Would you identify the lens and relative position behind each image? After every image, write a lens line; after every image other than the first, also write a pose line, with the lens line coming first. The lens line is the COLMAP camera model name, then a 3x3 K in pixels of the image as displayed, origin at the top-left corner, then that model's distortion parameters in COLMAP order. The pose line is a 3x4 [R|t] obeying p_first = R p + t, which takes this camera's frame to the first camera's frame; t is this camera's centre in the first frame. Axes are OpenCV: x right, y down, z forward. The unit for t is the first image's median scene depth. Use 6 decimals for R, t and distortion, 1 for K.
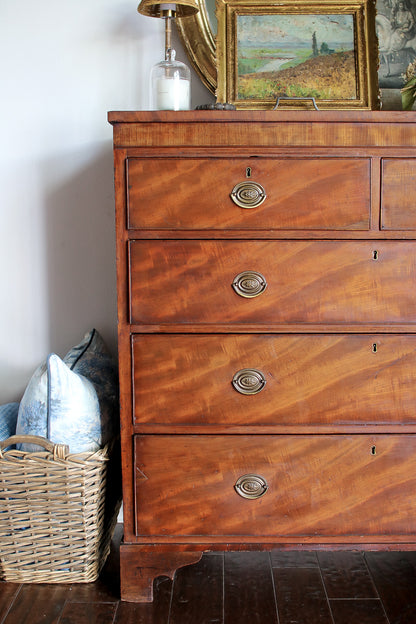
lens RADIAL K [[869.3, 0, 208.0], [0, 869.3, 312.0], [0, 0, 1]] dist [-0.191603, 0.312815]
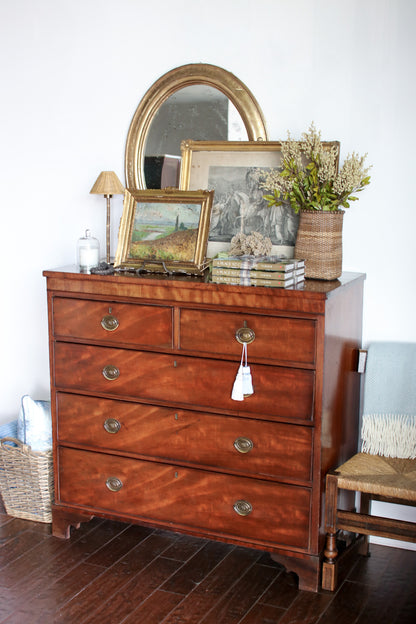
lens RADIAL K [[930.5, 0, 193.3], [0, 930.5, 335.2], [0, 0, 1]] dist [-0.163665, 0.070714]
pose [[0.915276, 0.091877, -0.392210, 0.911430], [-0.056754, 0.993342, 0.100251, -0.298230], [0.398809, -0.069498, 0.914397, -0.641113]]
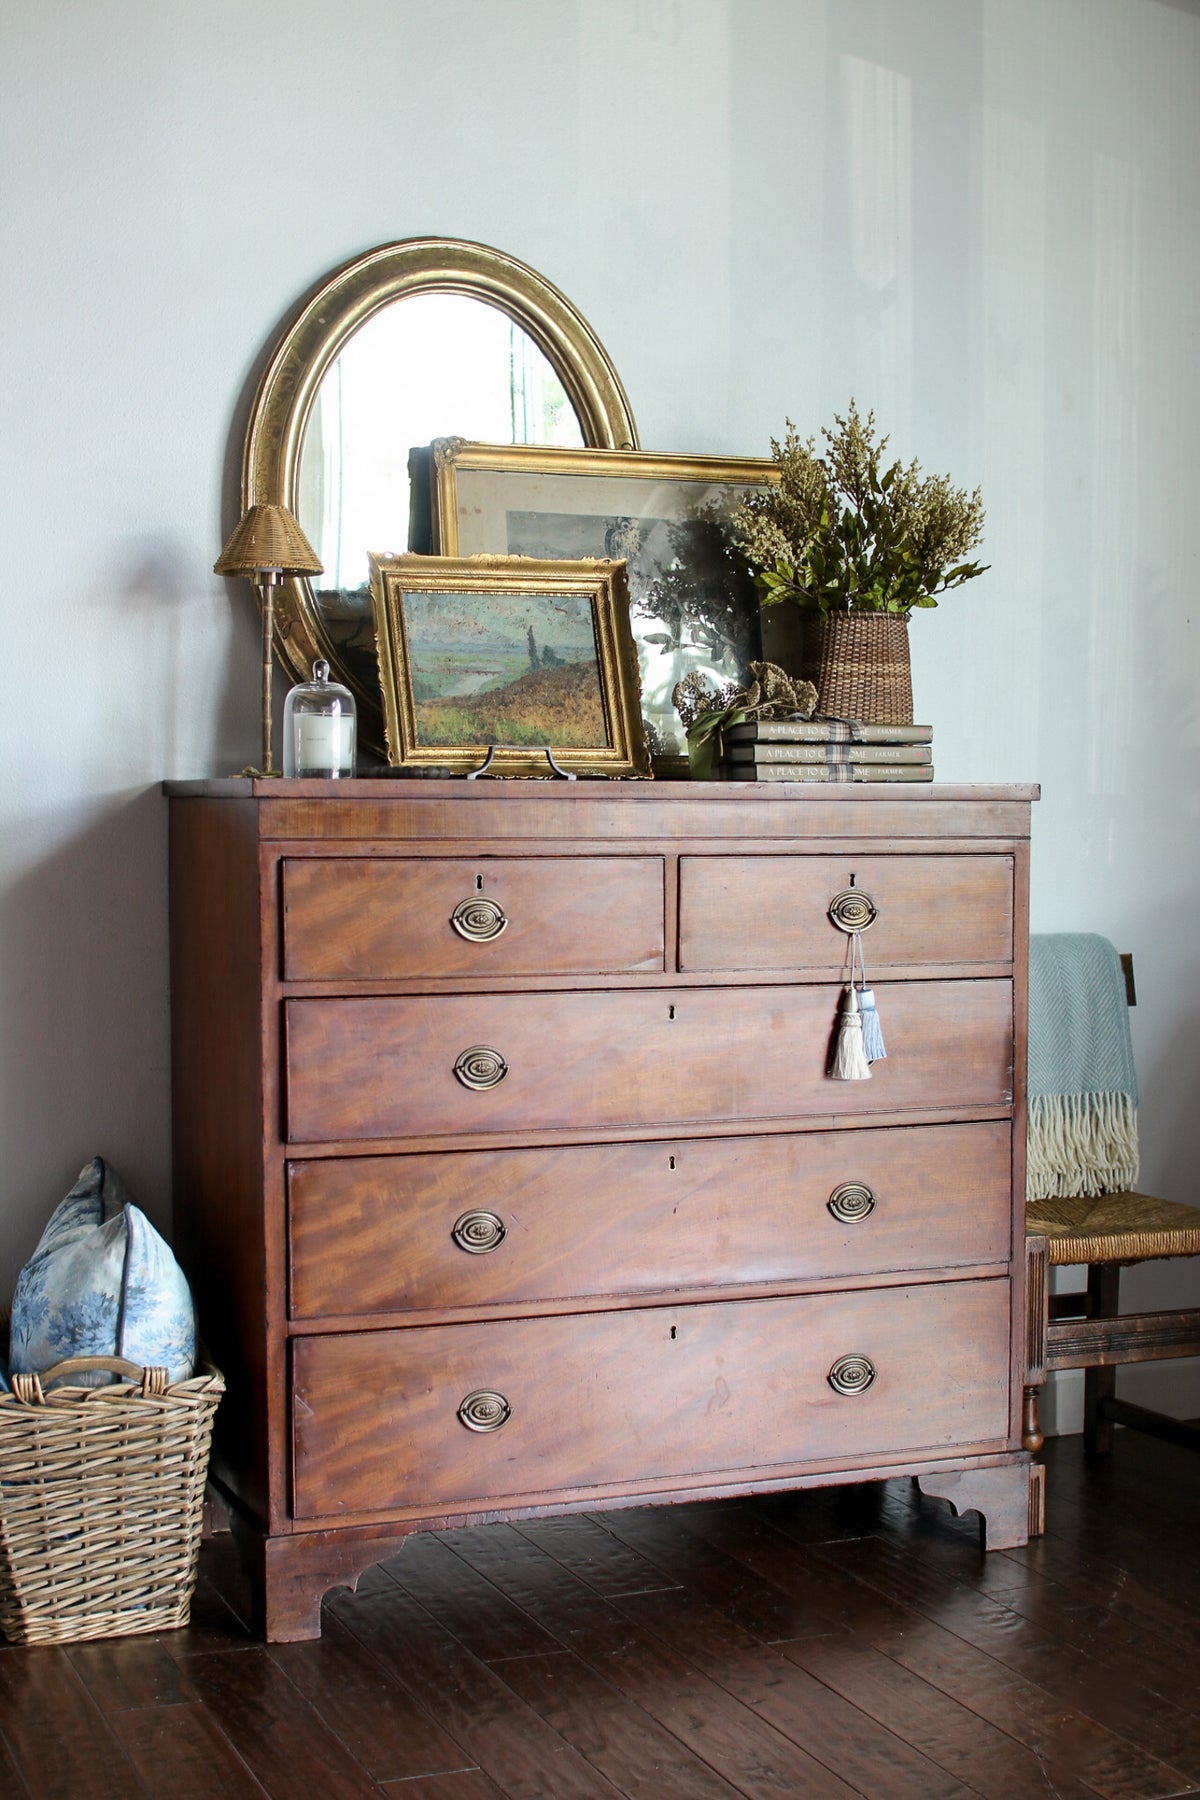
lens RADIAL K [[2507.5, 0, 600.0], [0, 2507.5, 900.0], [0, 0, 1]] dist [-0.191603, 0.312815]
pose [[0.912515, -0.010840, 0.408900, -0.566455], [0.040428, 0.997144, -0.063788, -0.032972], [-0.407041, 0.074738, 0.910347, -0.597262]]
